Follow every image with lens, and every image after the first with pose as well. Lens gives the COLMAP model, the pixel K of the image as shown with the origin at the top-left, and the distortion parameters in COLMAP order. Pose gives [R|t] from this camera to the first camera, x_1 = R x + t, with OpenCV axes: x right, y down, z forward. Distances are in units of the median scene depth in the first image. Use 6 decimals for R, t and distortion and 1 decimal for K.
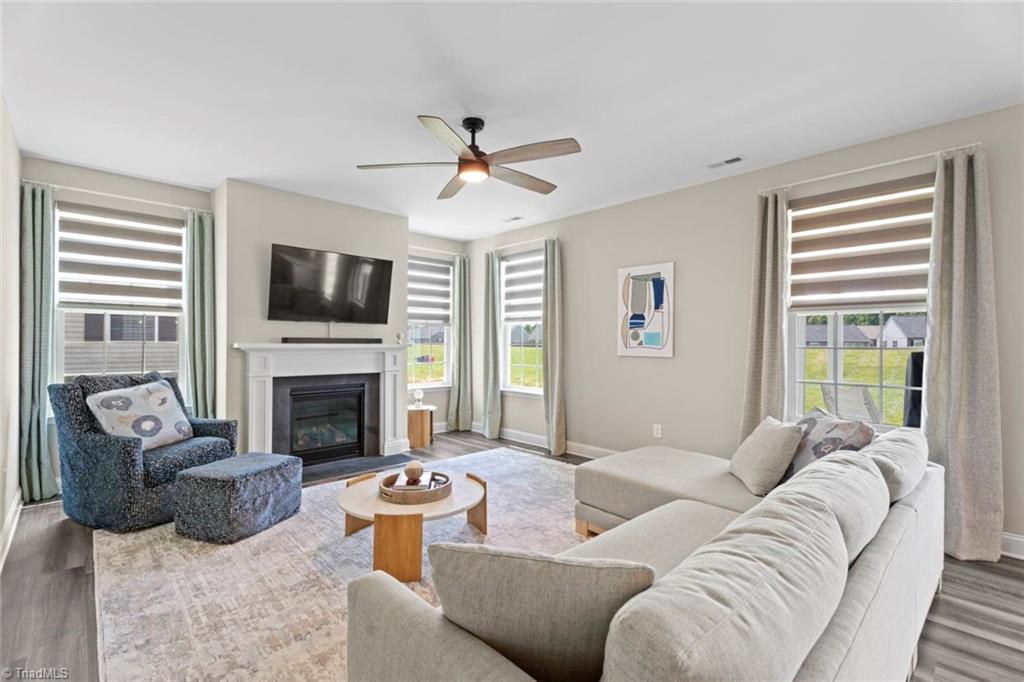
lens RADIAL K [[456.7, 0, 508.3], [0, 456.7, 341.1], [0, 0, 1]] dist [0.001273, 0.000426]
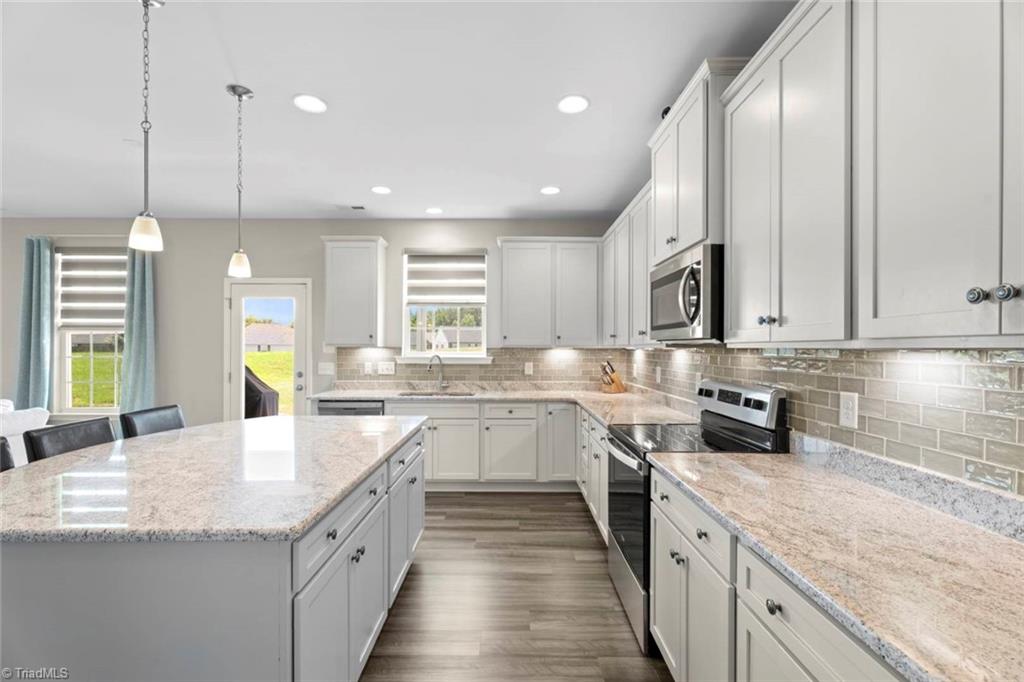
lens RADIAL K [[461.6, 0, 515.8], [0, 461.6, 345.2], [0, 0, 1]] dist [-0.020238, 0.000404]
pose [[0.682308, 0.001606, 0.731063, 0.460165], [-0.002991, 0.999995, 0.000595, -0.020438], [-0.731058, -0.002593, 0.682310, -0.711434]]
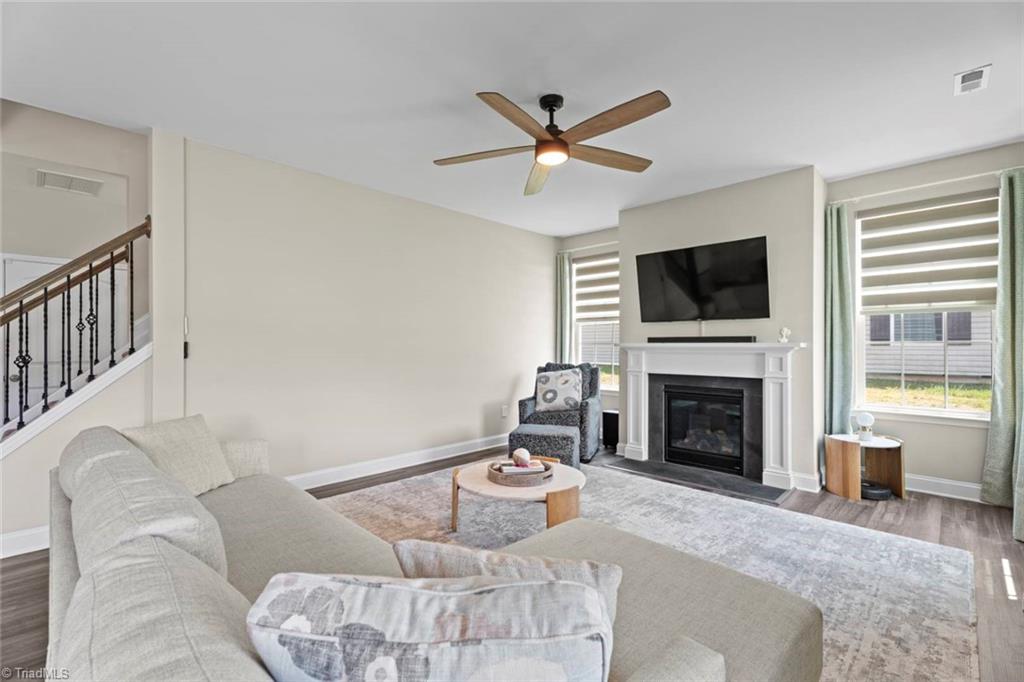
lens RADIAL K [[456.9, 0, 510.3], [0, 456.9, 344.5], [0, 0, 1]] dist [-0.001092, 0.000042]
pose [[0.025693, -0.004491, -0.999660, 0.575749], [0.006237, 0.999971, -0.004332, 0.011262], [0.999650, -0.006124, 0.025720, 0.612873]]
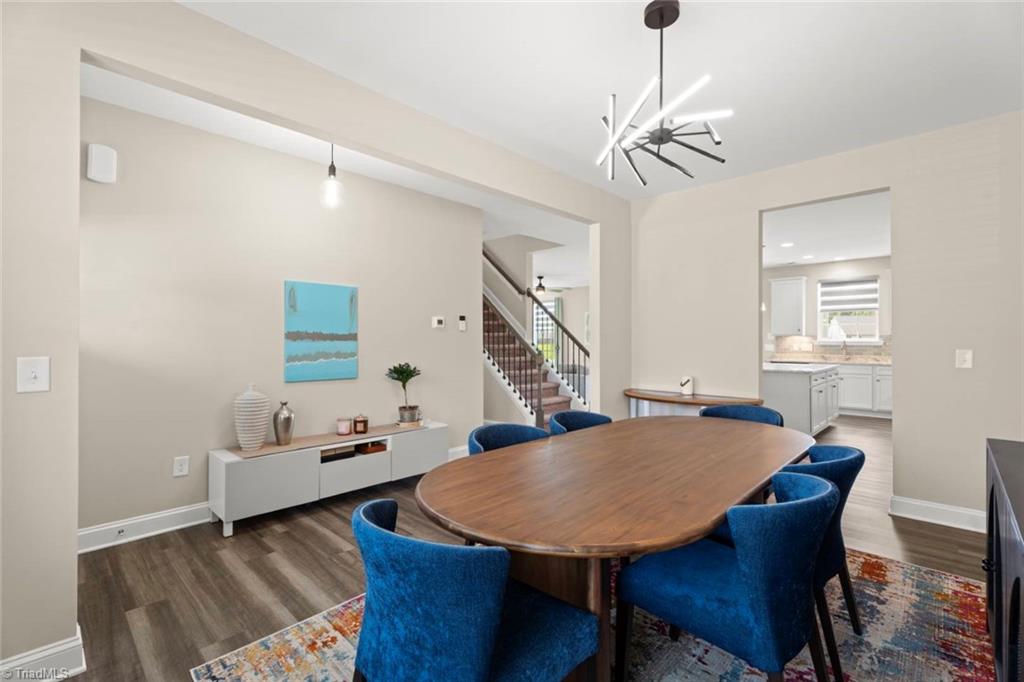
lens RADIAL K [[451.2, 0, 501.4], [0, 451.2, 341.9], [0, 0, 1]] dist [-0.002356, 0.000245]
pose [[0.999812, -0.005090, 0.018735, -0.299757], [0.005033, 0.999983, 0.003083, -0.000801], [-0.018750, -0.002988, 0.999820, -1.651216]]
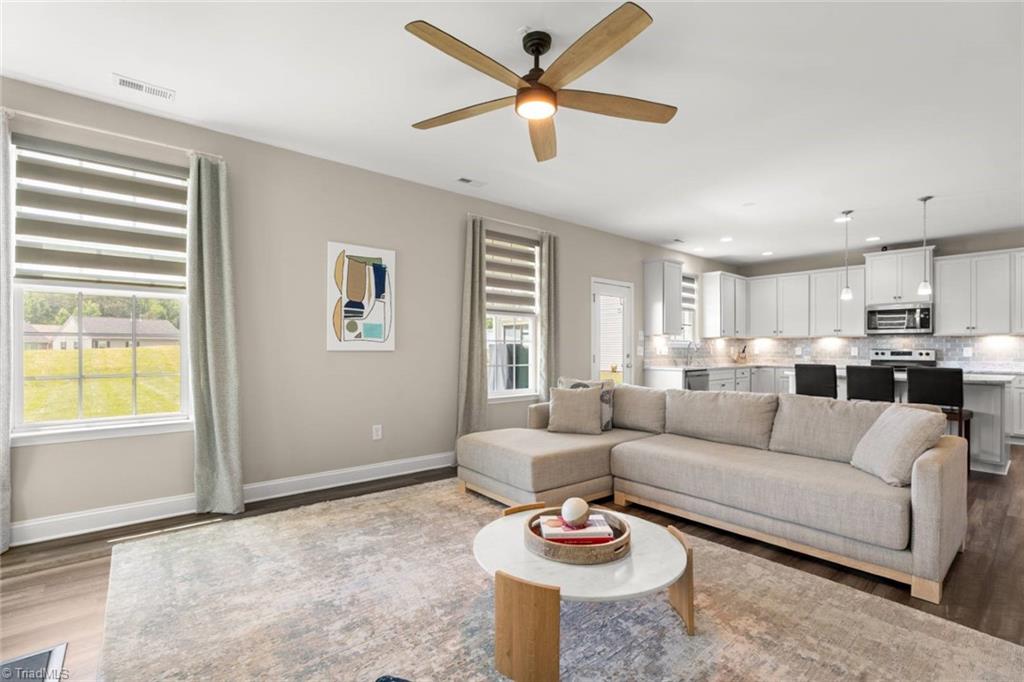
lens RADIAL K [[461.6, 0, 515.8], [0, 461.6, 345.2], [0, 0, 1]] dist [-0.020238, 0.000404]
pose [[0.064573, 0.001930, 0.997911, -0.580786], [-0.006449, 0.999978, -0.001517, 0.023576], [-0.997892, -0.006338, 0.064584, 0.676659]]
